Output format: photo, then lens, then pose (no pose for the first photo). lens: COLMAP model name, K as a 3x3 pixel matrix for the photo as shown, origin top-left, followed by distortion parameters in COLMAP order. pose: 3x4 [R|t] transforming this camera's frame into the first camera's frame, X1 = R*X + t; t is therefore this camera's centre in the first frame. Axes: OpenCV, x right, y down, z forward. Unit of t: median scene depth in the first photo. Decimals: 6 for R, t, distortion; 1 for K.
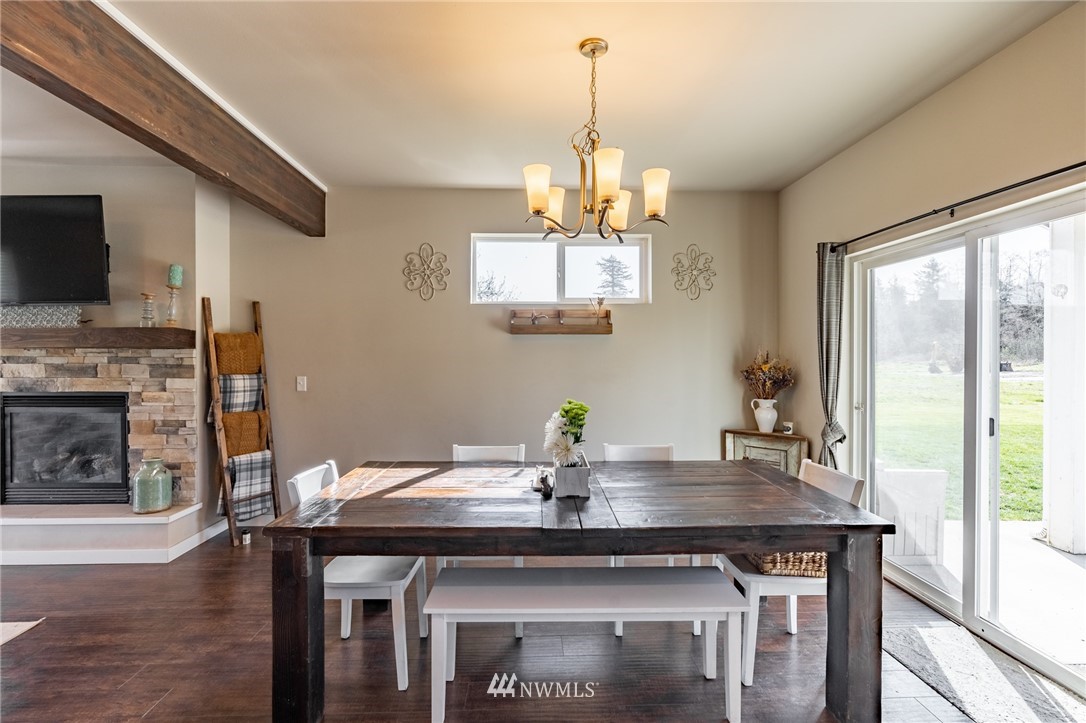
lens RADIAL K [[497.9, 0, 541.3], [0, 497.9, 357.4], [0, 0, 1]] dist [-0.008114, 0.003828]
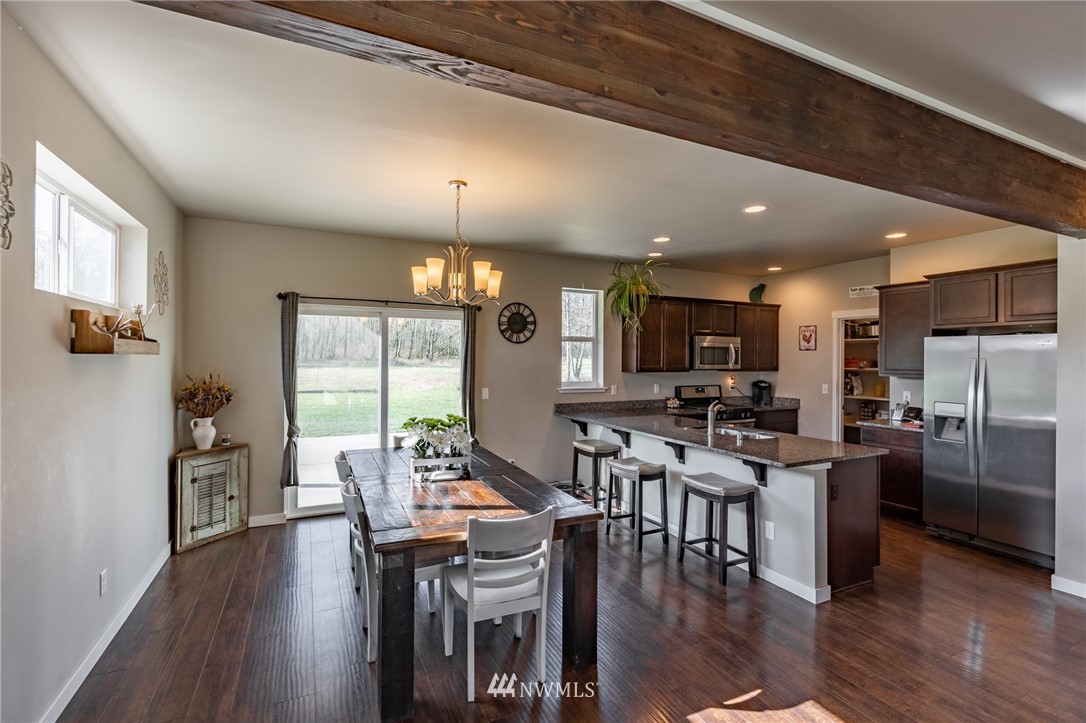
lens RADIAL K [[497.9, 0, 544.2], [0, 497.9, 358.2], [0, 0, 1]] dist [-0.008114, 0.003828]
pose [[-0.406290, -0.001699, 0.913743, -0.904466], [-0.003551, 0.999994, 0.000281, -0.050071], [-0.913737, -0.003130, -0.406294, 0.876436]]
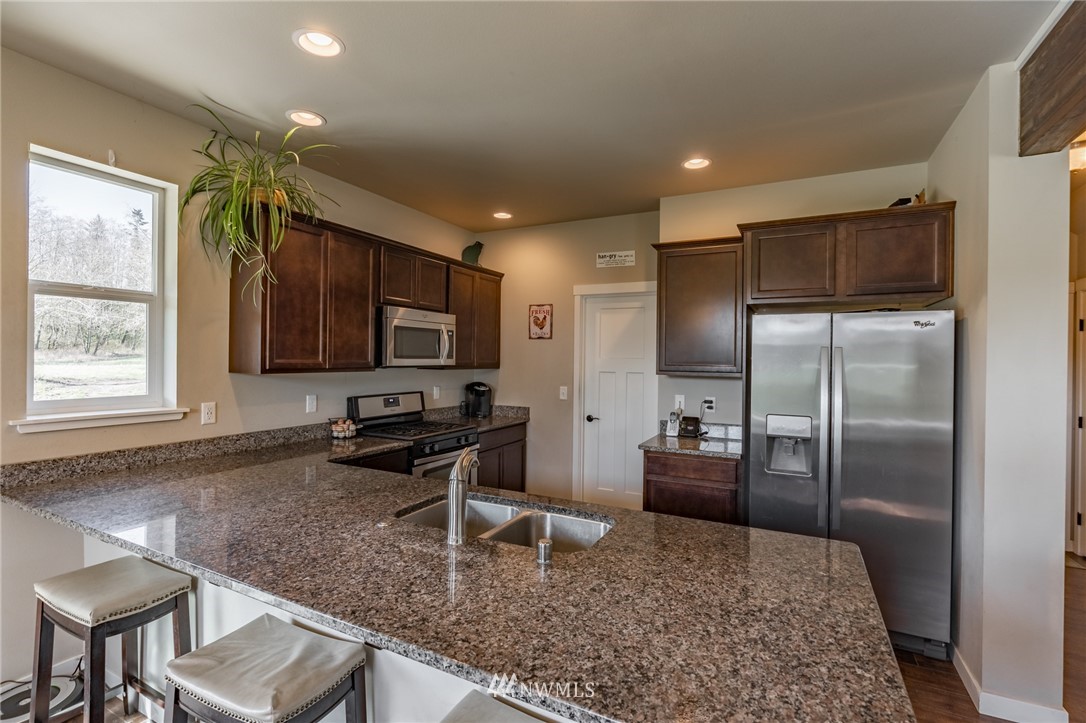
lens RADIAL K [[497.9, 0, 543.2], [0, 497.9, 360.2], [0, 0, 1]] dist [-0.008114, 0.003828]
pose [[-0.871742, -0.012284, 0.489811, -0.244764], [-0.011147, 0.999924, 0.005239, -0.032011], [-0.489839, -0.000893, -0.871813, 0.359955]]
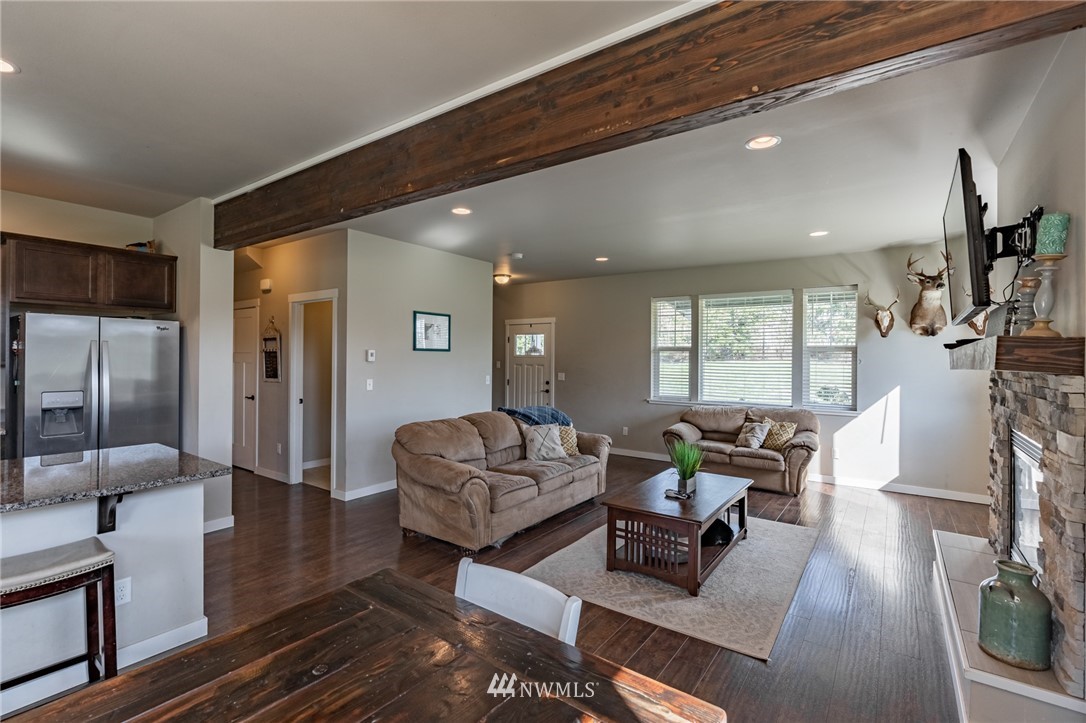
lens RADIAL K [[497.9, 0, 544.0], [0, 497.9, 358.2], [0, 0, 1]] dist [-0.008114, 0.003828]
pose [[-0.605567, -0.004677, -0.795781, 0.017901], [-0.012326, 0.999918, 0.003503, -0.030280], [0.795699, 0.011930, -0.605575, 0.913878]]
